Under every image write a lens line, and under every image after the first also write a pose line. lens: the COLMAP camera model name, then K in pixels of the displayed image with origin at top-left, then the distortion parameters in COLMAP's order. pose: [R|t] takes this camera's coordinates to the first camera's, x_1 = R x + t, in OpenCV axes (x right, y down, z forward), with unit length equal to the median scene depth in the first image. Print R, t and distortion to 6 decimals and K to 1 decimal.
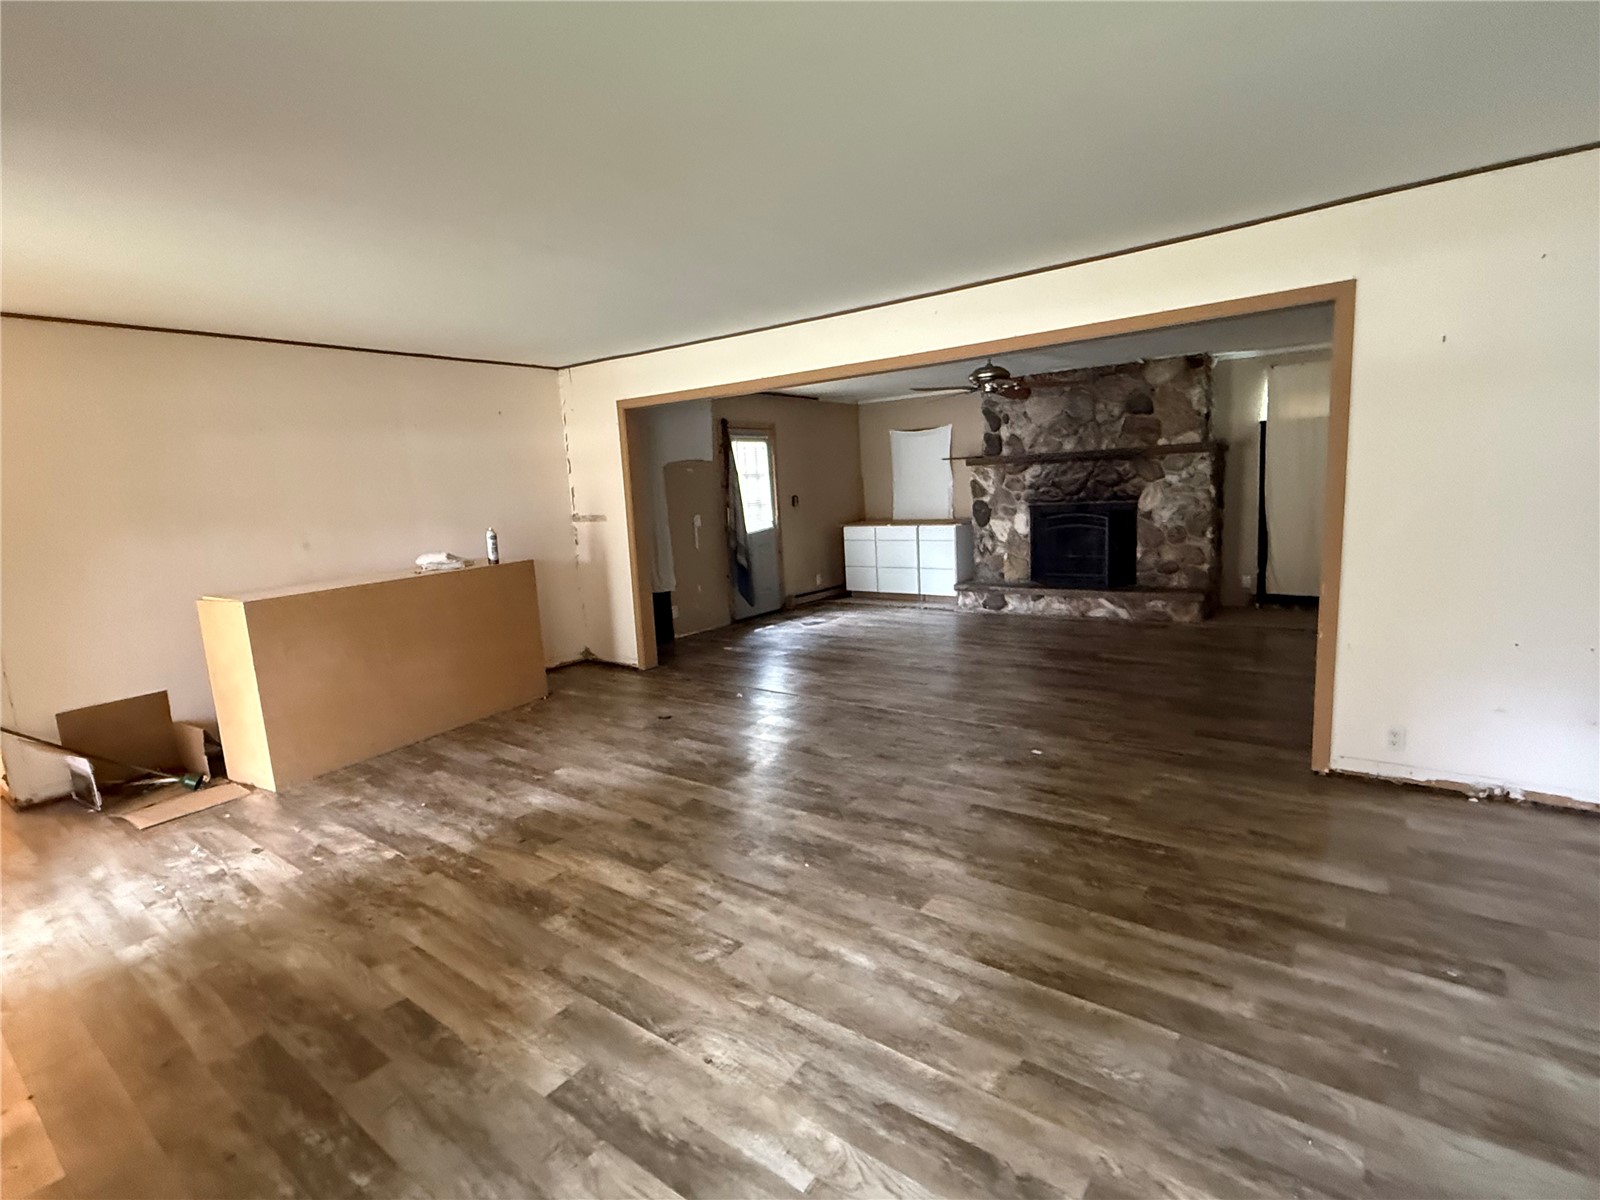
lens RADIAL K [[764.0, 0, 796.8], [0, 764.0, 600.1], [0, 0, 1]] dist [0.000603, 0.000572]
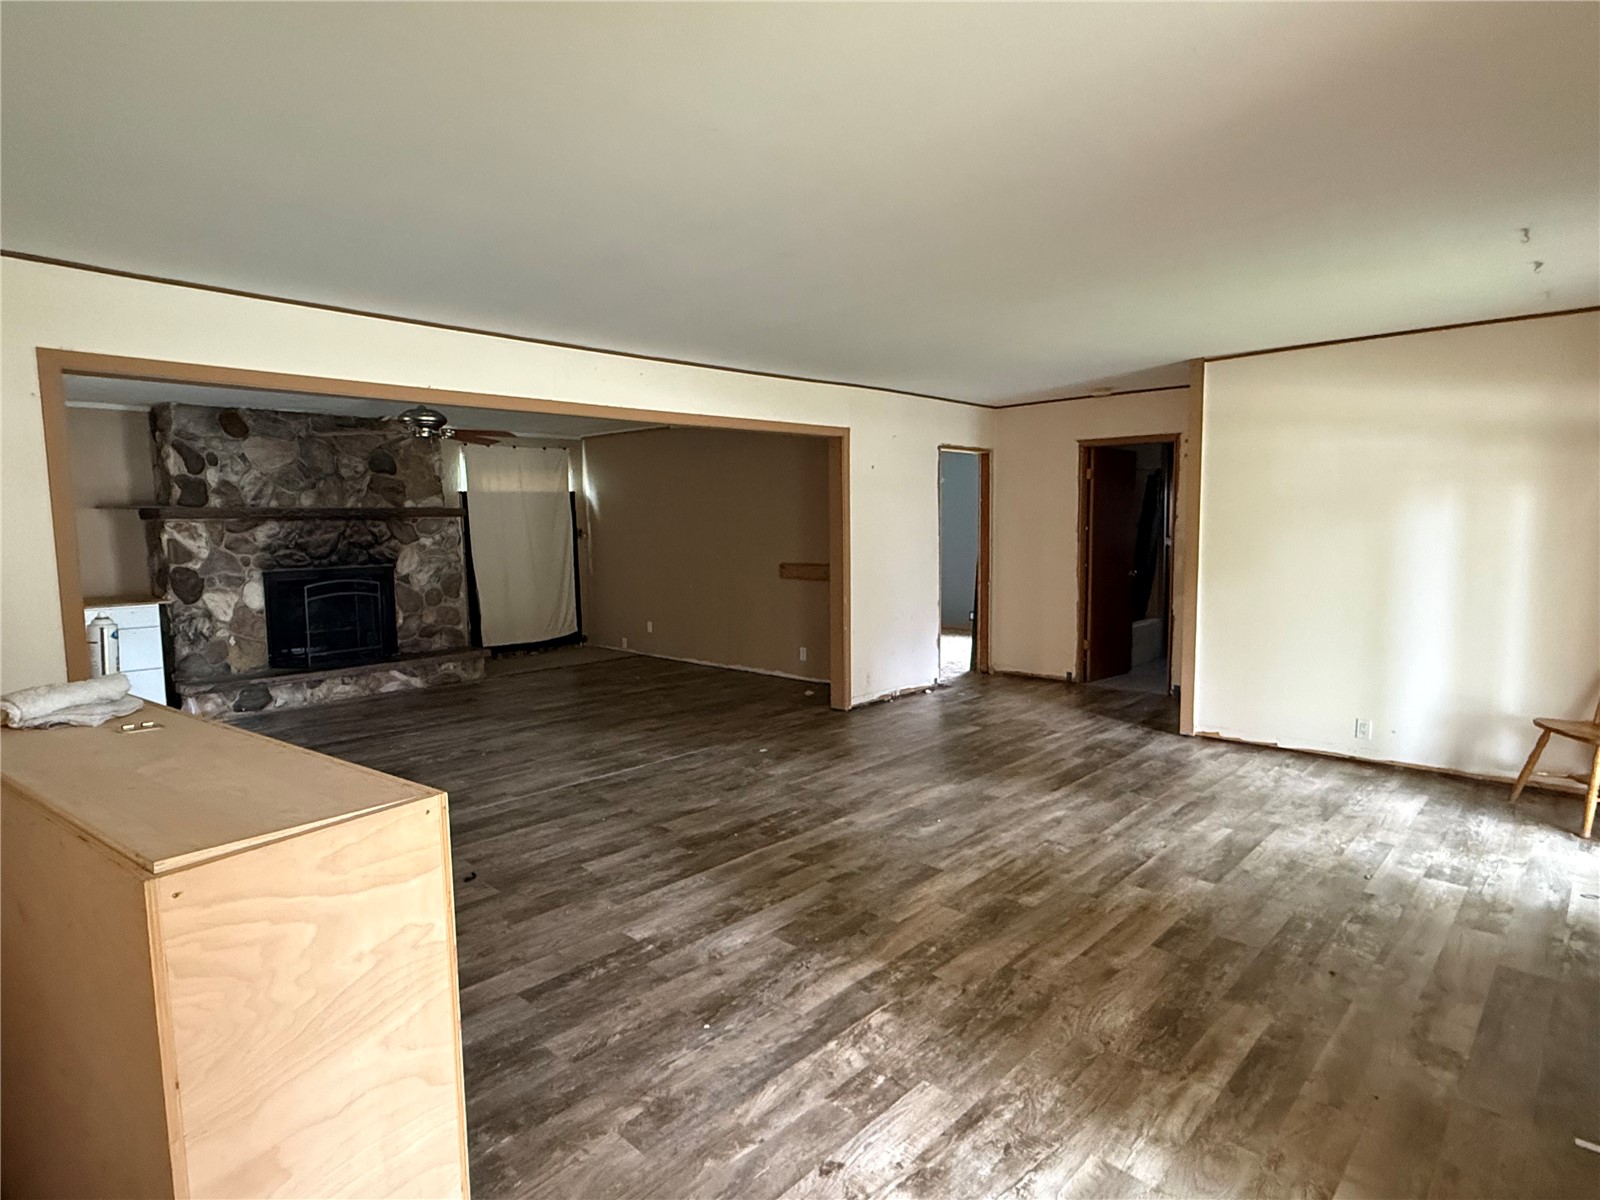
lens RADIAL K [[877.9, 0, 792.0], [0, 877.9, 599.9], [0, 0, 1]] dist [0.000400, -0.000785]
pose [[0.117504, -0.043646, 0.992113, -0.614334], [0.154750, 0.987634, 0.025120, -0.040258], [-0.980941, 0.150578, 0.122806, 0.420697]]
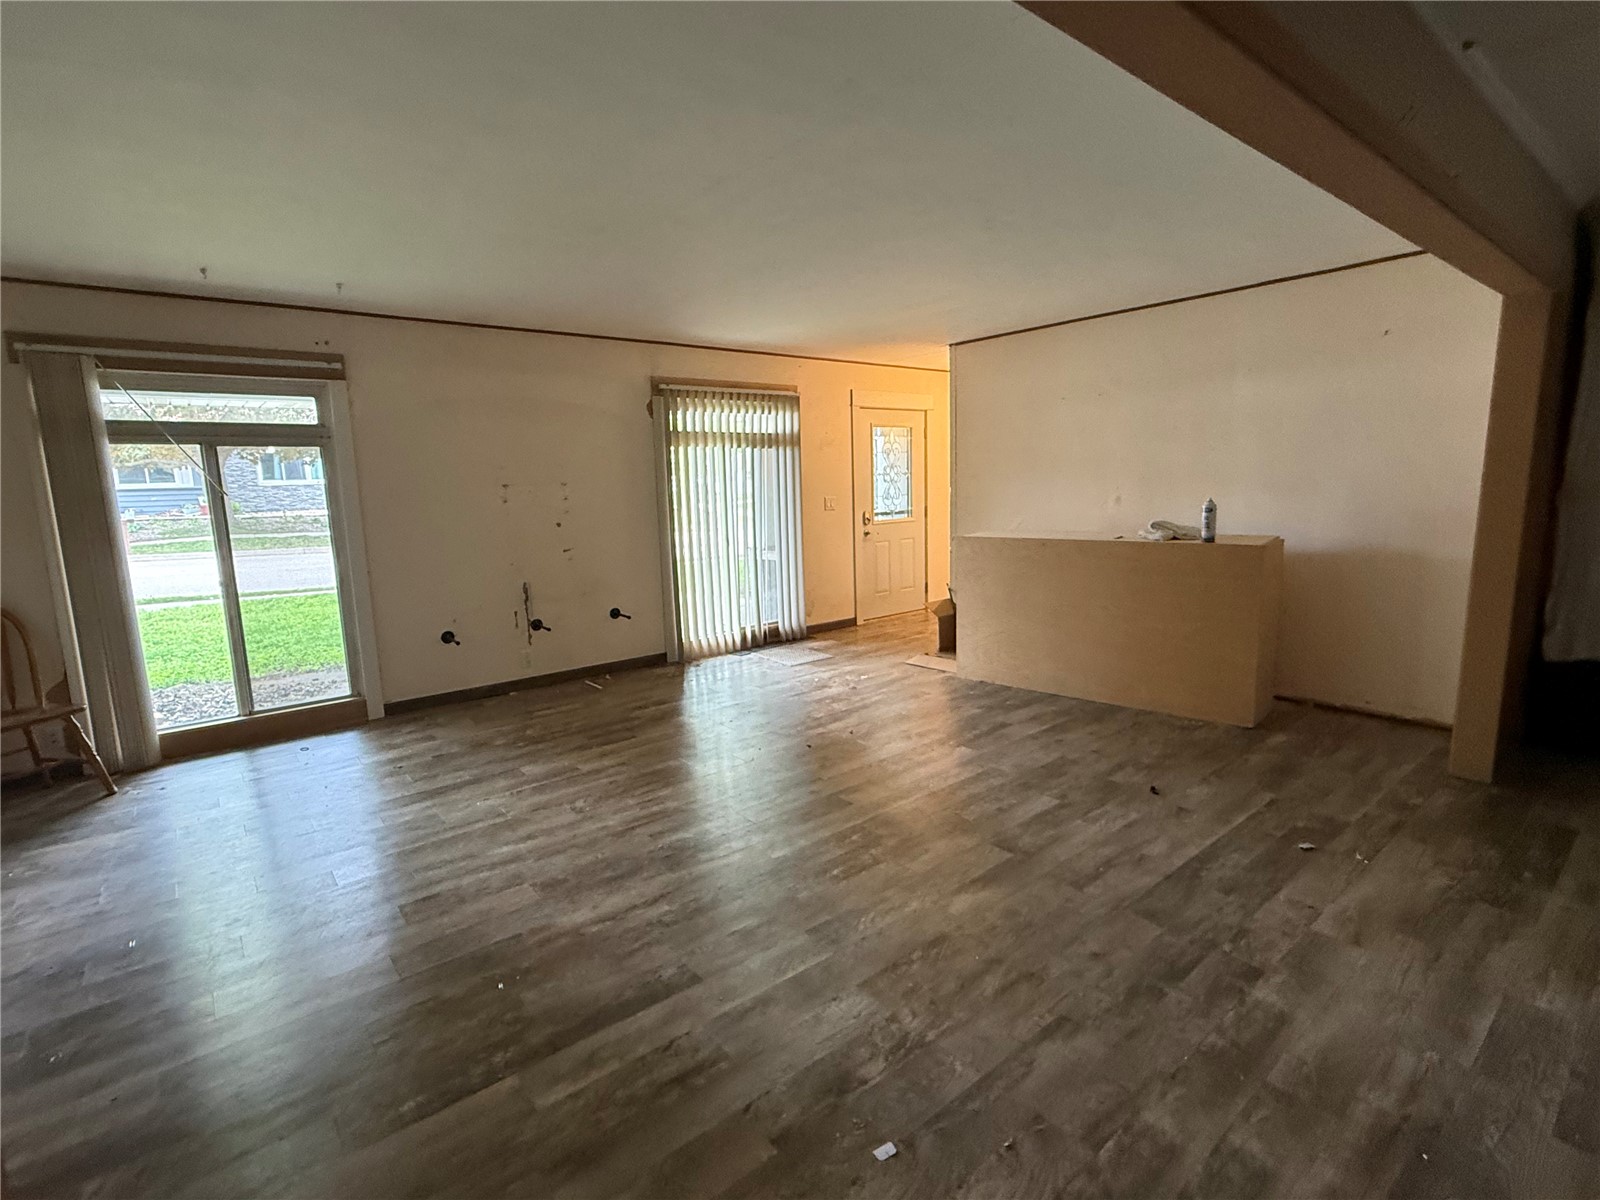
lens RADIAL K [[764.0, 0, 798.7], [0, 764.0, 602.3], [0, 0, 1]] dist [0.000603, 0.000572]
pose [[-0.239697, 0.213666, -0.947044, 0.369564], [-0.105413, 0.963986, 0.244168, -0.103297], [0.965108, 0.158357, -0.208541, 0.563551]]
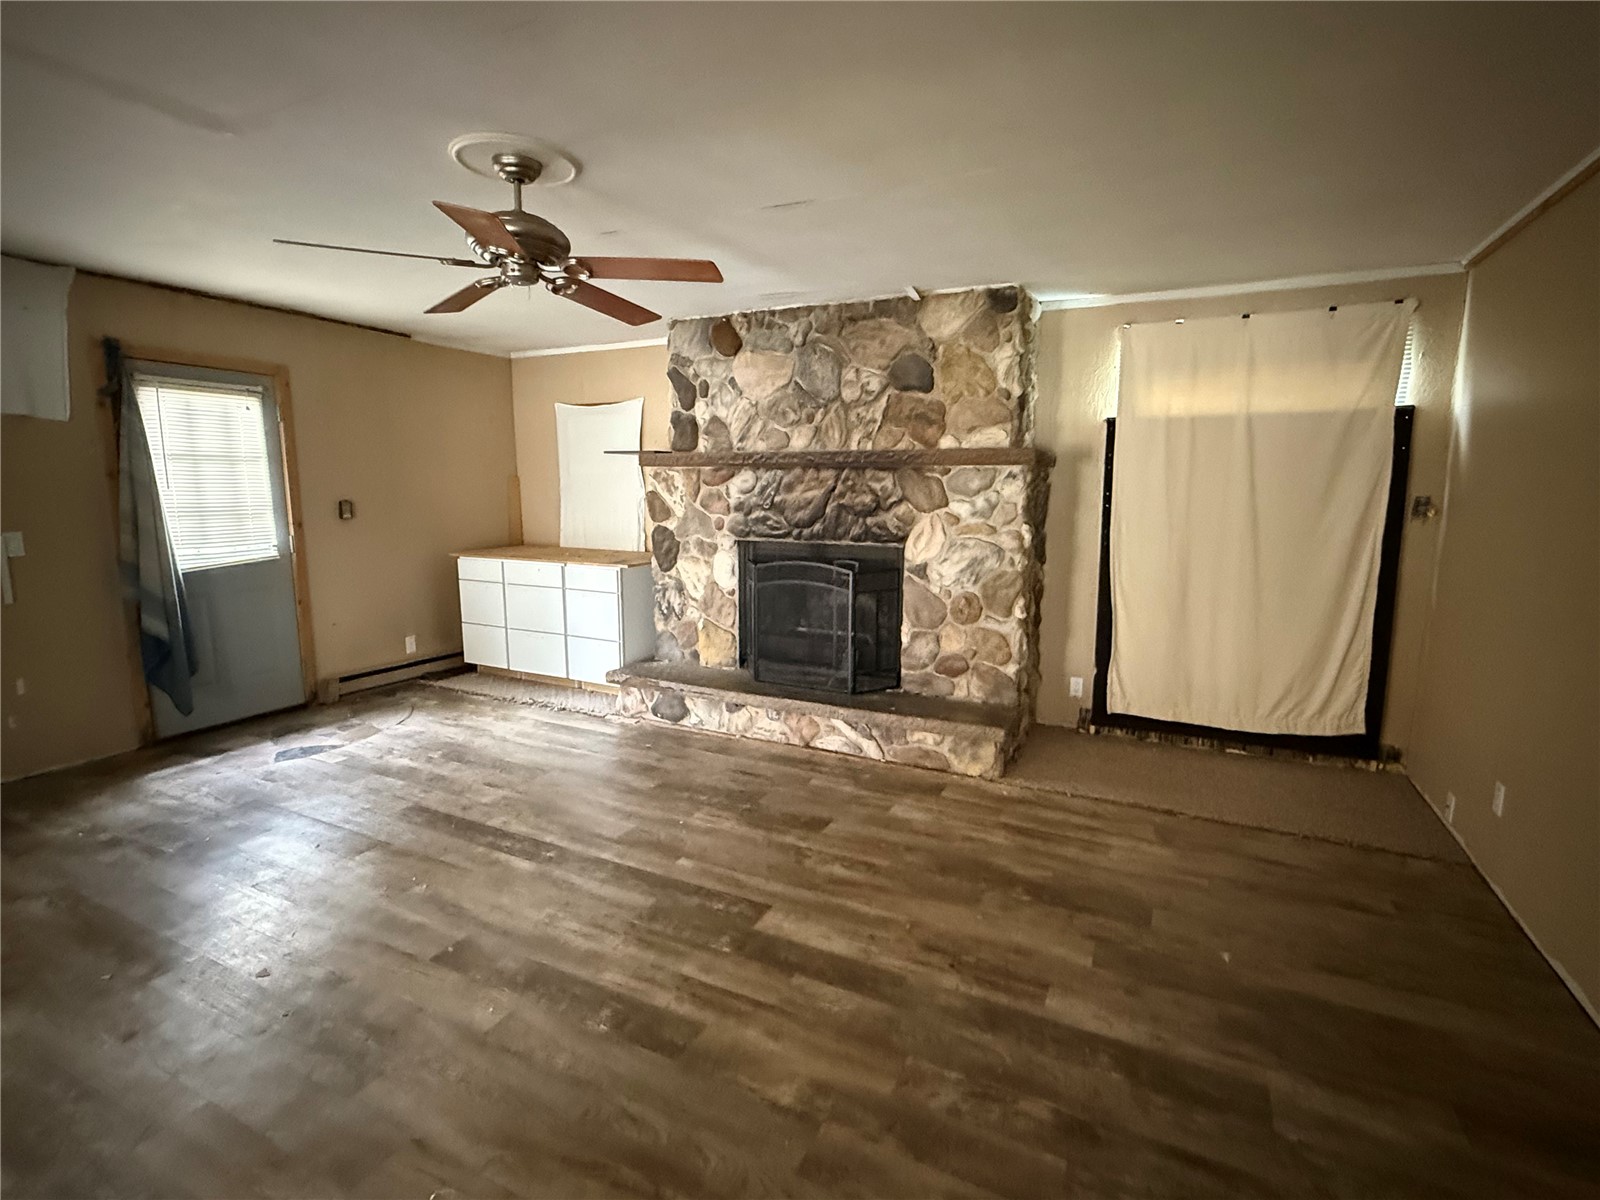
lens RADIAL K [[764.0, 0, 794.5], [0, 764.0, 603.1], [0, 0, 1]] dist [0.000603, 0.000572]
pose [[0.982003, 0.029998, 0.186469, 0.280755], [-0.029564, 0.999550, -0.005105, -0.087001], [-0.186538, -0.000499, 0.982448, 0.492730]]
